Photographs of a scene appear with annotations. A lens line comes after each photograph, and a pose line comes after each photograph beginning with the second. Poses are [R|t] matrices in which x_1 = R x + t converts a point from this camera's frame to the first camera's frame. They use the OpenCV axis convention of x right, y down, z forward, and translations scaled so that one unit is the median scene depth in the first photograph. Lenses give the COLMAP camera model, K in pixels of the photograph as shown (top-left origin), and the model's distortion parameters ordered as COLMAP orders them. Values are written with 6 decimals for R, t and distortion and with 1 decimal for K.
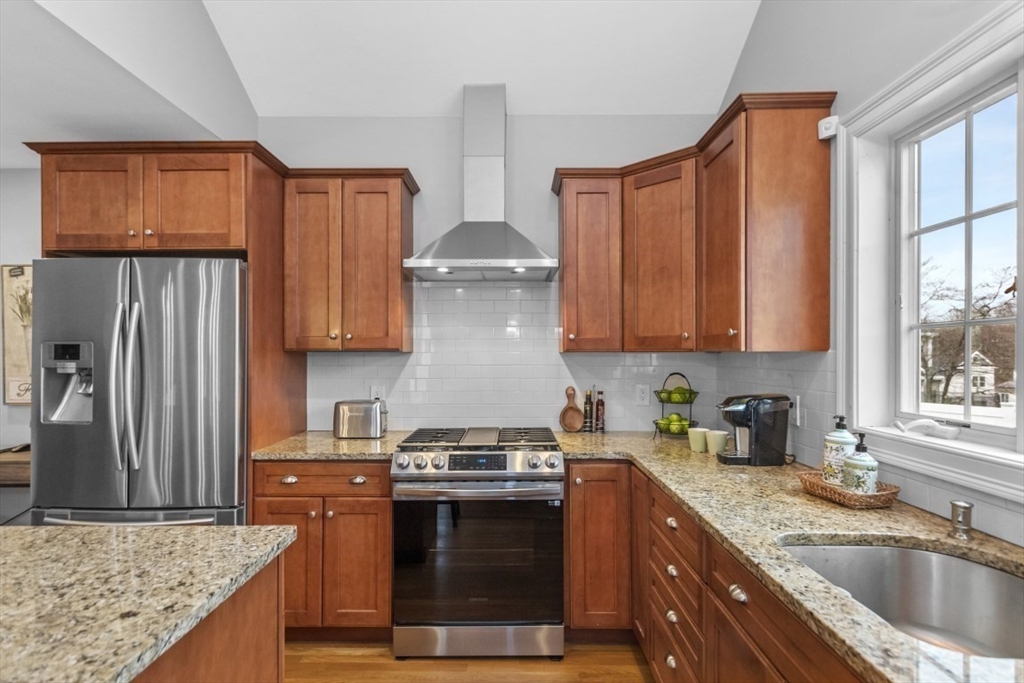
lens RADIAL K [[503.1, 0, 518.0], [0, 503.1, 360.6], [0, 0, 1]] dist [0.000312, -0.000220]
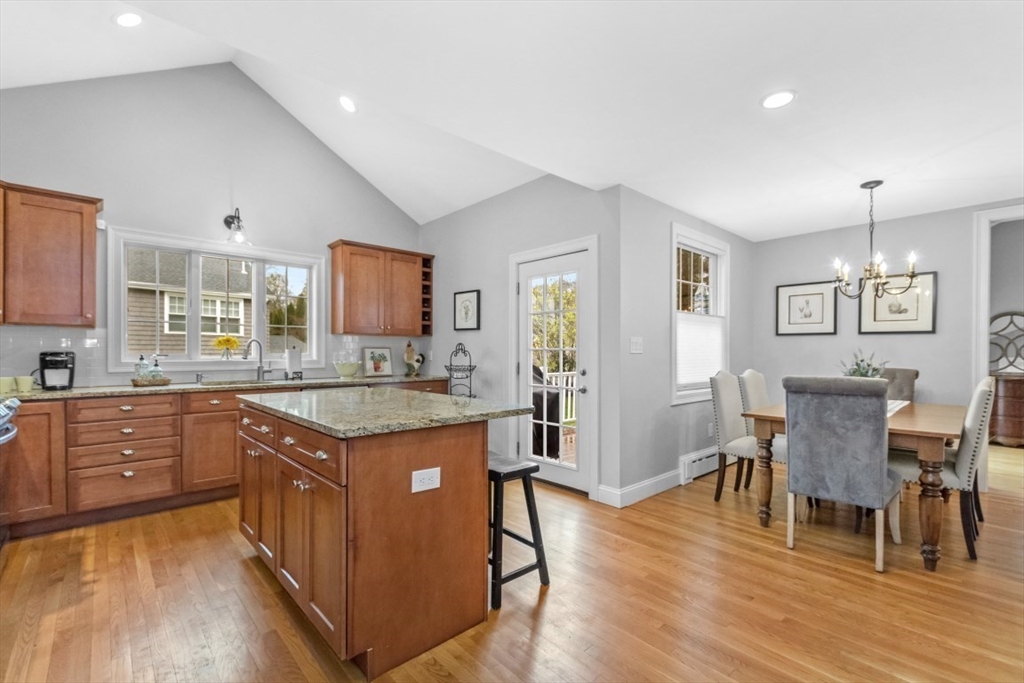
lens RADIAL K [[438.7, 0, 510.4], [0, 438.7, 357.4], [0, 0, 1]] dist [0.003336, -0.001508]
pose [[-0.671446, -0.007513, 0.741015, -1.584622], [0.009503, 0.999779, 0.018747, 0.070409], [-0.740992, 0.019630, -0.671227, 0.790702]]
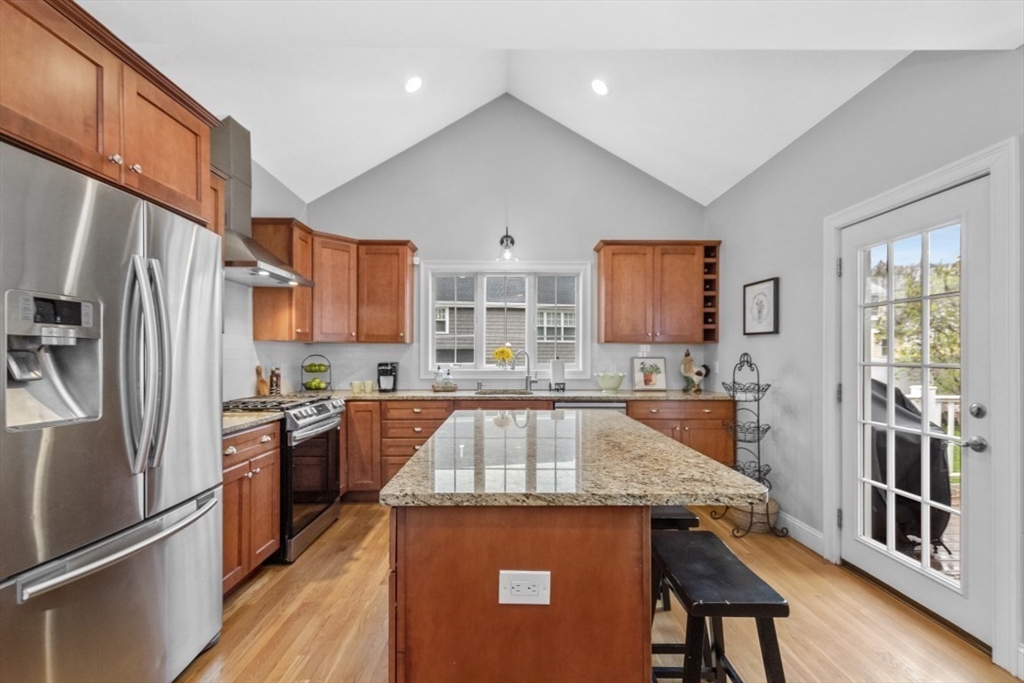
lens RADIAL K [[438.7, 0, 512.3], [0, 438.7, 351.9], [0, 0, 1]] dist [0.003336, -0.001508]
pose [[-0.008752, 0.009477, 0.999917, -1.409903], [0.010642, 0.999899, -0.009384, 0.043578], [-0.999905, 0.010559, -0.008852, 0.416755]]
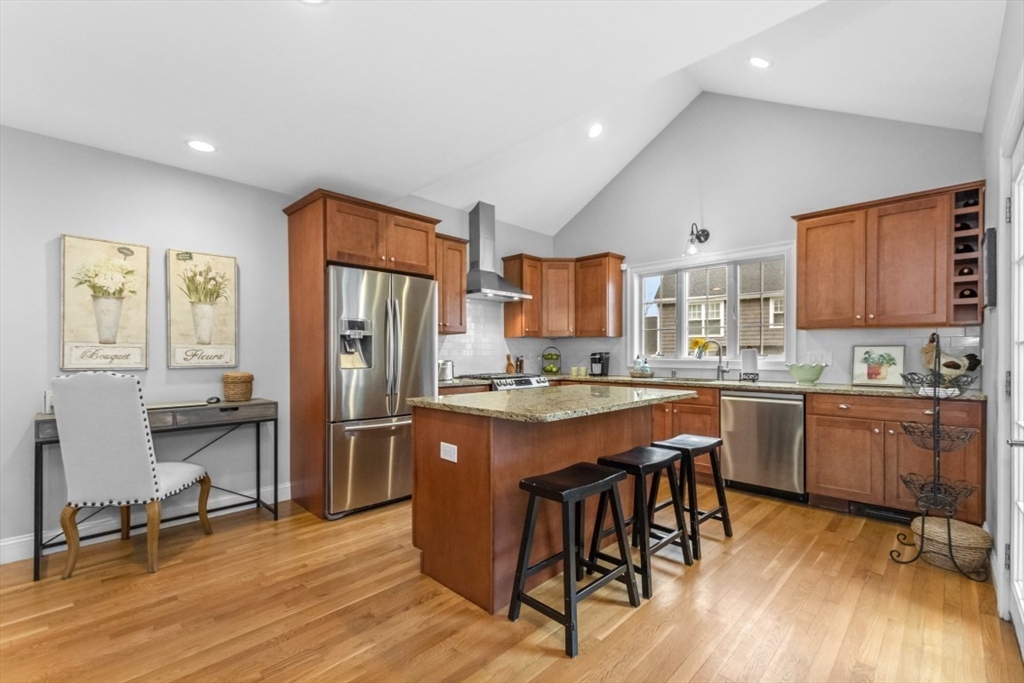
lens RADIAL K [[438.7, 0, 512.6], [0, 438.7, 354.0], [0, 0, 1]] dist [0.003336, -0.001508]
pose [[0.698696, 0.000895, 0.715419, -1.516634], [0.008859, 0.999912, -0.009903, 0.091129], [-0.715364, 0.013257, 0.698626, -0.353939]]
